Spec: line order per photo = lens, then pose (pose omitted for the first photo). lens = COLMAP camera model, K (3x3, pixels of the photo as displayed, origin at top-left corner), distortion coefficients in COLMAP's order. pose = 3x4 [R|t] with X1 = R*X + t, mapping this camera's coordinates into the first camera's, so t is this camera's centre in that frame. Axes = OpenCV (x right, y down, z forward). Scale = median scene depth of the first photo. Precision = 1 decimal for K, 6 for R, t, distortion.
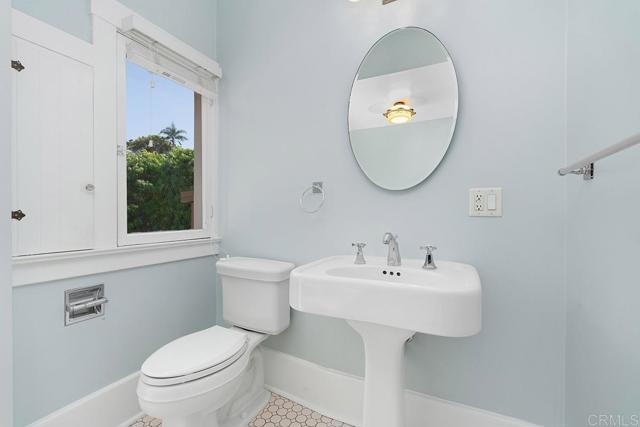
lens RADIAL K [[295.4, 0, 325.6], [0, 295.4, 214.7], [0, 0, 1]] dist [-0.005044, 0.004564]
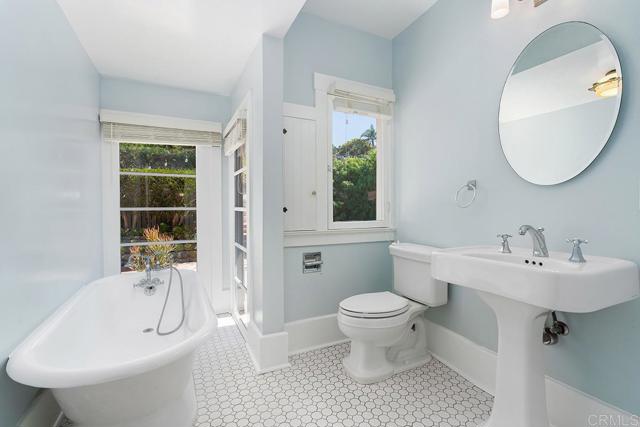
lens RADIAL K [[295.4, 0, 319.6], [0, 295.4, 213.2], [0, 0, 1]] dist [-0.005044, 0.004564]
pose [[0.796941, 0.005580, -0.604031, 0.191352], [0.001122, 0.999942, 0.010718, 0.002986], [0.604056, -0.009219, 0.796889, -0.256031]]
